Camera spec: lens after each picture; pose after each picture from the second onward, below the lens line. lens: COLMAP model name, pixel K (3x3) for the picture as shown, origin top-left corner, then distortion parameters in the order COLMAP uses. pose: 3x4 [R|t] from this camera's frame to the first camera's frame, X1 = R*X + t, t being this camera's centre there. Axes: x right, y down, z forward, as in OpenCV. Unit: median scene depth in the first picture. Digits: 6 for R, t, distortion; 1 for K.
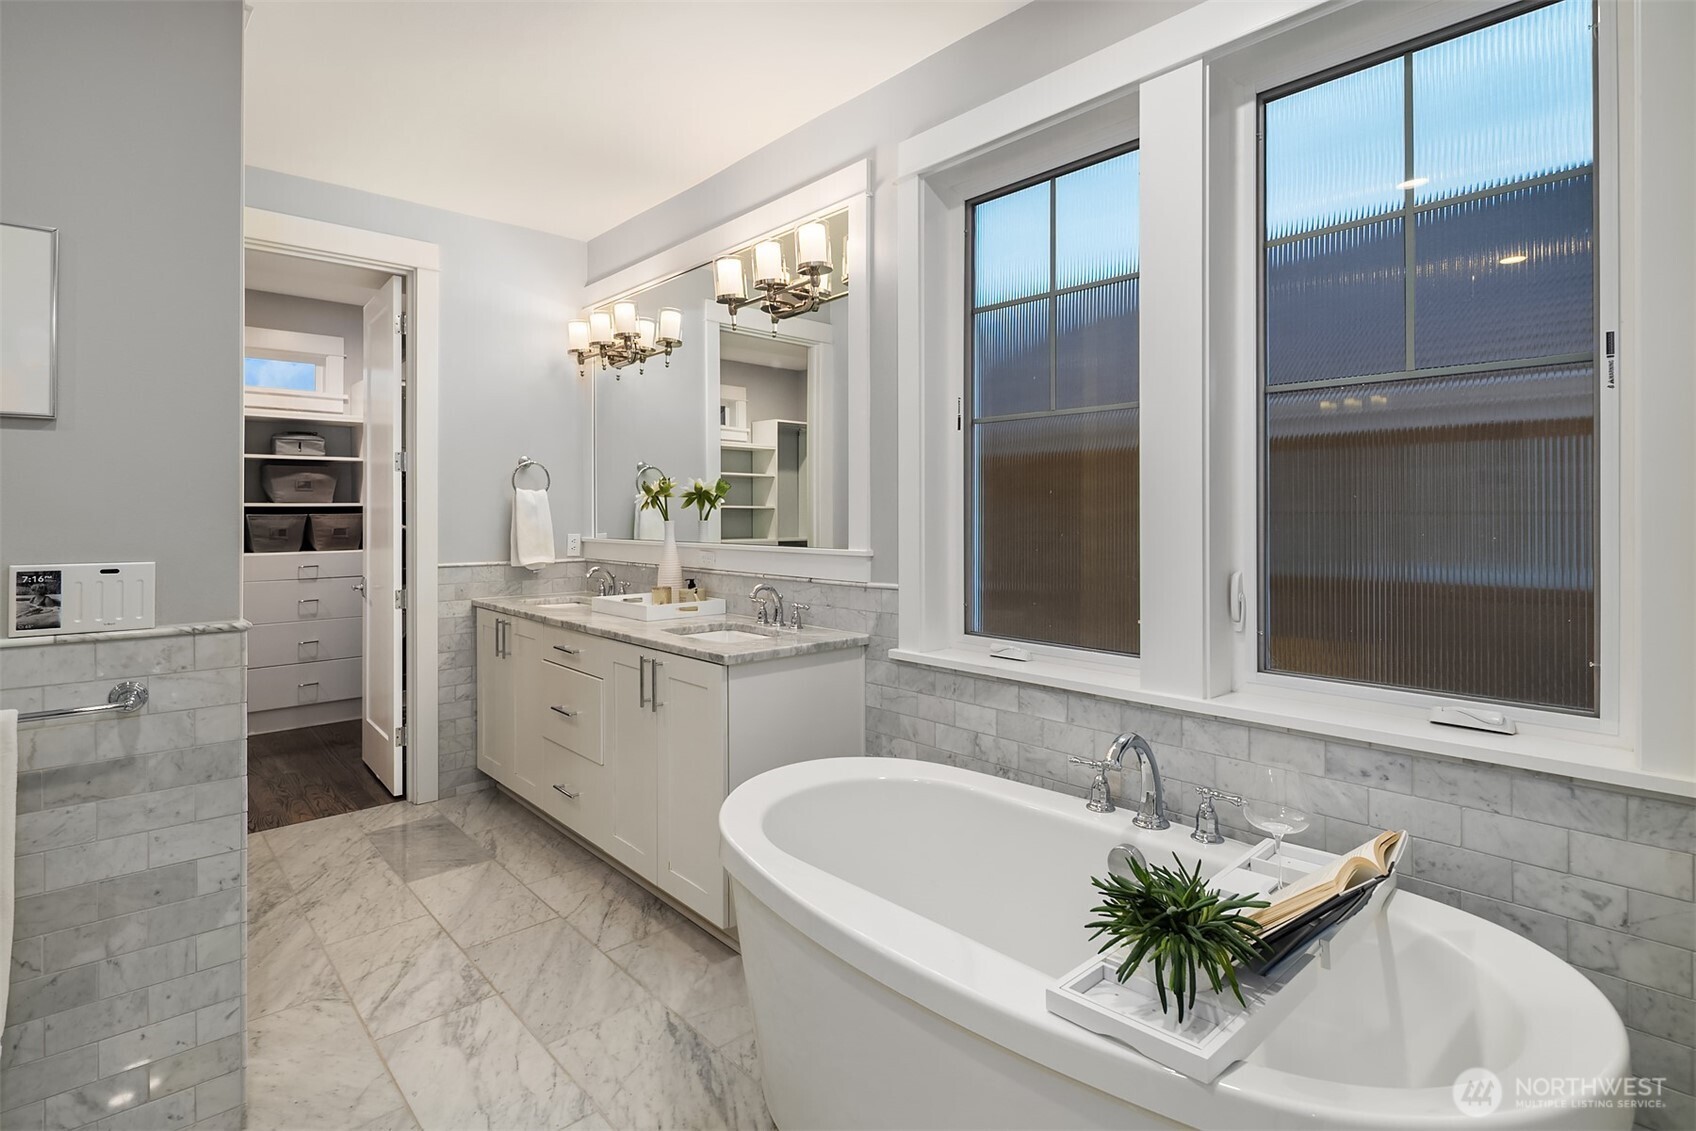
lens RADIAL K [[852.6, 0, 857.4], [0, 852.6, 510.9], [0, 0, 1]] dist [-0.001633, 0.000204]
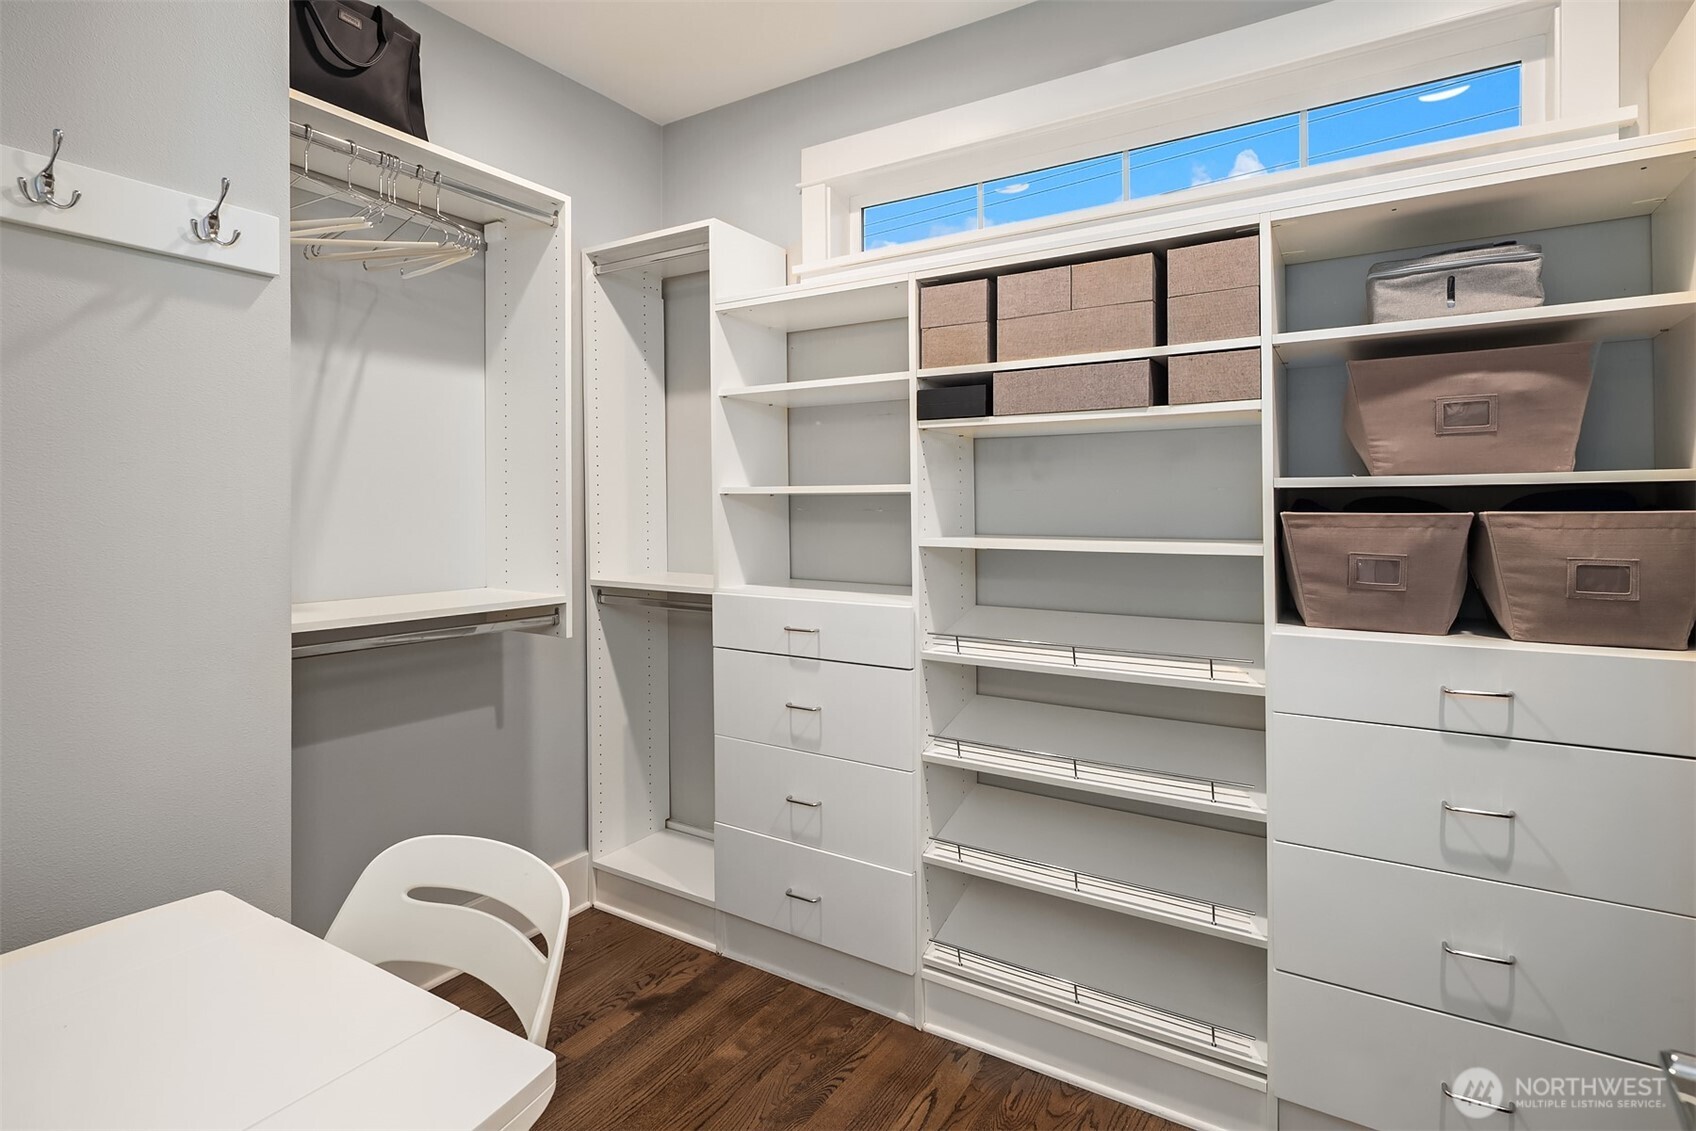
lens RADIAL K [[852.6, 0, 835.7], [0, 852.6, 499.6], [0, 0, 1]] dist [-0.001633, 0.000204]
pose [[0.264641, -0.001867, -0.964345, -0.420207], [0.004123, 0.999991, -0.000804, -0.000716], [0.964338, -0.003763, 0.264647, 0.709375]]
